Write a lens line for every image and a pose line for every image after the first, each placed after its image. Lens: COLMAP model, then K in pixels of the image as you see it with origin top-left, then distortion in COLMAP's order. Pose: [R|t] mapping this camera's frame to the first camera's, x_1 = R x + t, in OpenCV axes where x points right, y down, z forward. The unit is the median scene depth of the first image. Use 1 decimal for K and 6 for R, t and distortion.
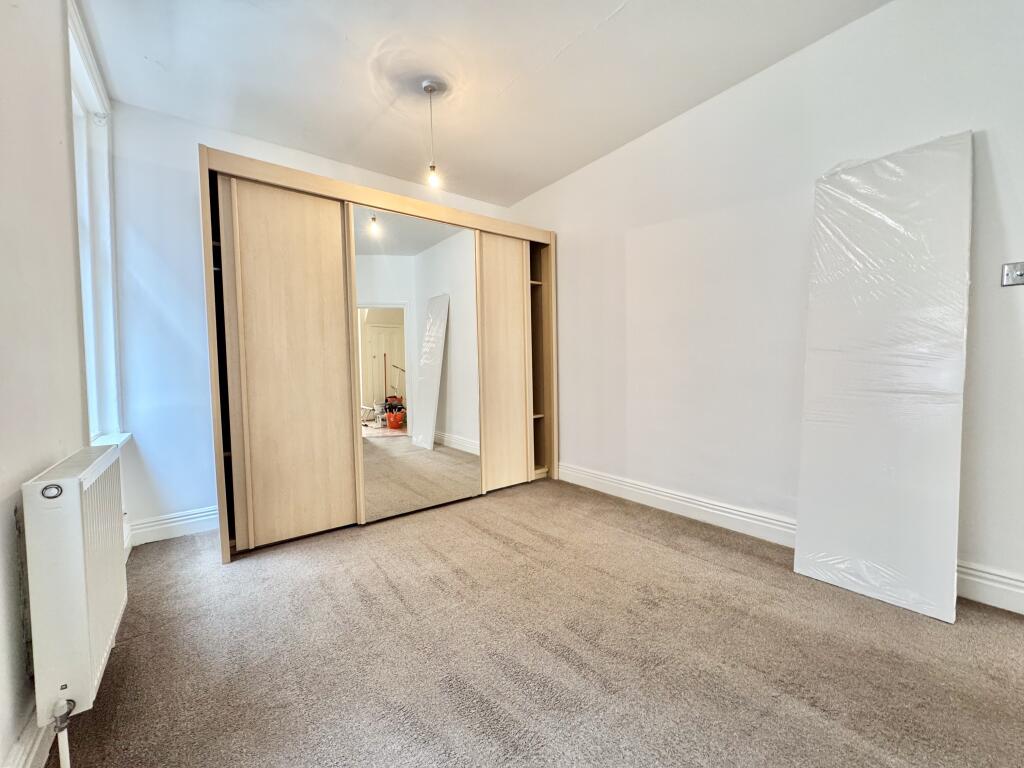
lens RADIAL K [[405.4, 0, 512.0], [0, 405.4, 384.0], [0, 0, 1]] dist [-0.003198, -0.000164]
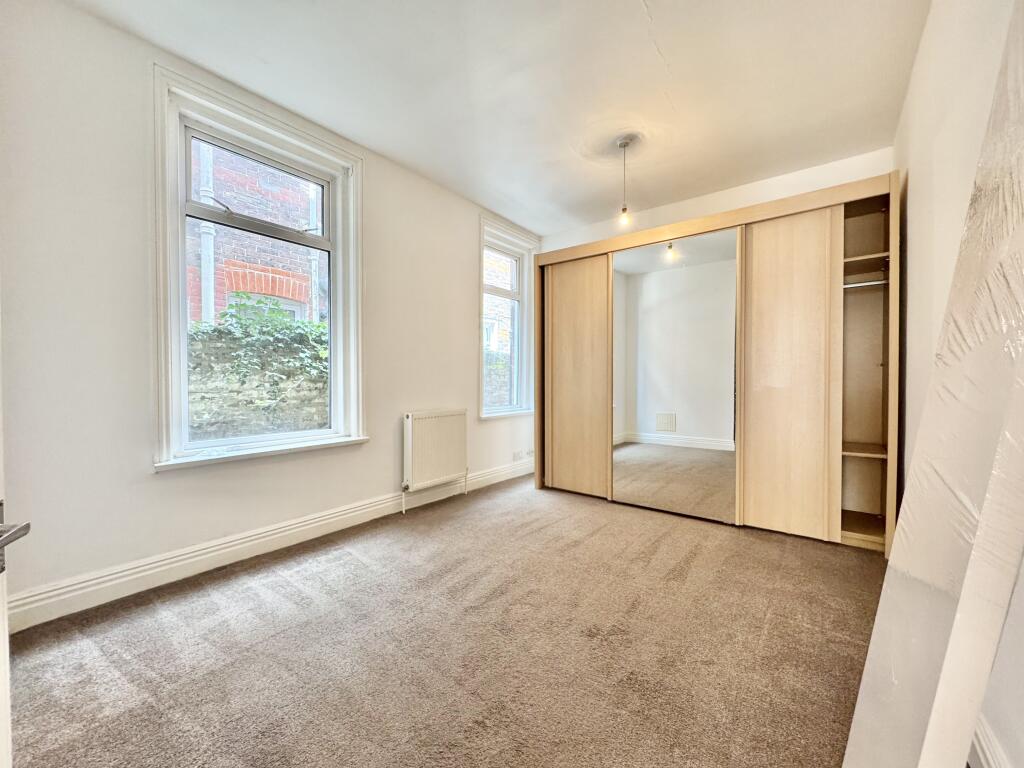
lens RADIAL K [[407.7, 0, 511.5], [0, 407.7, 385.6], [0, 0, 1]] dist [0.000008, 0.000019]
pose [[0.245457, 0.034990, -0.968776, 0.911131], [-0.045691, 0.998655, 0.024492, -0.038040], [0.968330, 0.038253, 0.246726, 0.425173]]
